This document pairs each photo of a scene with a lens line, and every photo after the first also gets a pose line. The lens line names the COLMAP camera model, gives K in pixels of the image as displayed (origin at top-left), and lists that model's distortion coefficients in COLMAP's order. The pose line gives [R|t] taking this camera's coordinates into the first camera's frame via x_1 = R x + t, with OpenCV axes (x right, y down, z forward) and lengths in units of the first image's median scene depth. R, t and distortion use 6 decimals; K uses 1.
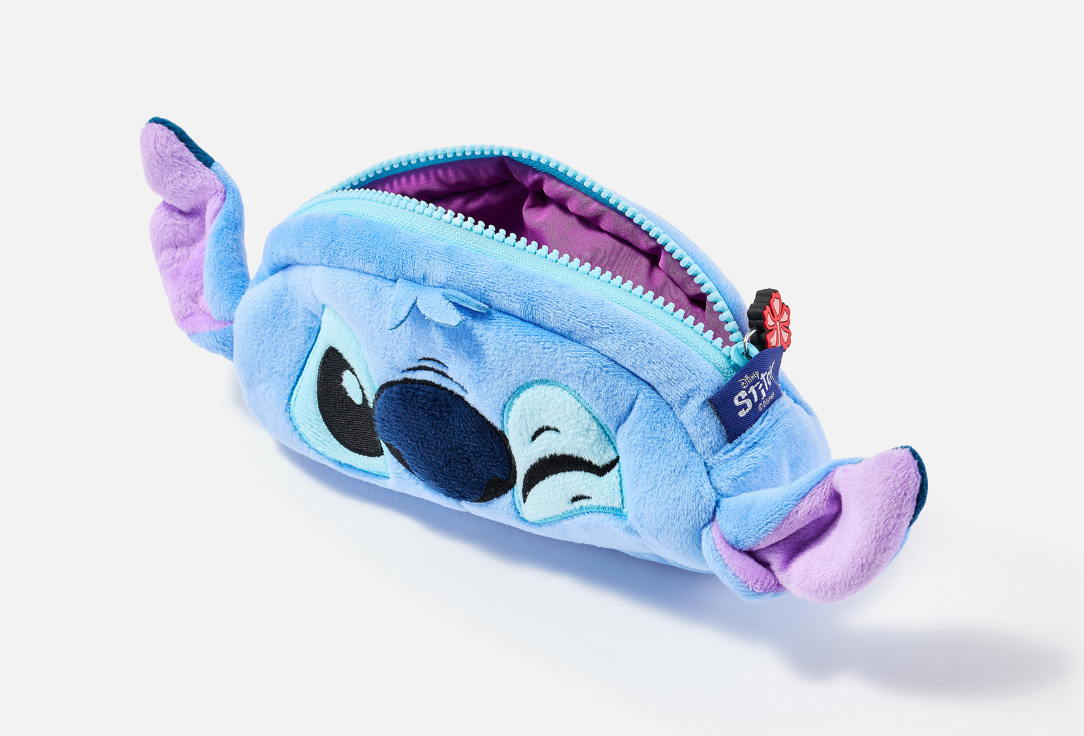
lens RADIAL K [[3256.4, 0, 539.2], [0, 3256.4, 365.9], [0, 0, 1]] dist [0.160947, 0.000000]
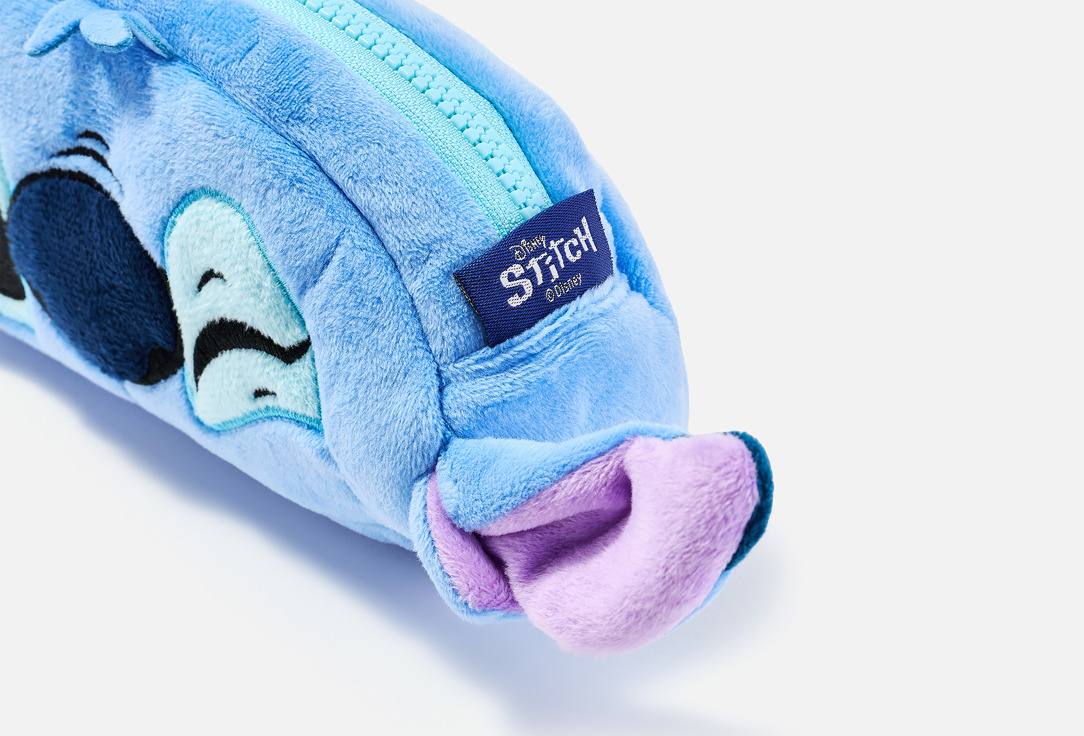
lens RADIAL K [[3256.4, 0, 542.8], [0, 3256.4, 370.6], [0, 0, 1]] dist [0.160947, 0.000000]
pose [[0.985111, 0.170059, 0.025223, 0.054036], [-0.170896, 0.984635, 0.035888, 0.004738], [-0.018732, -0.039664, 0.999037, 0.402517]]
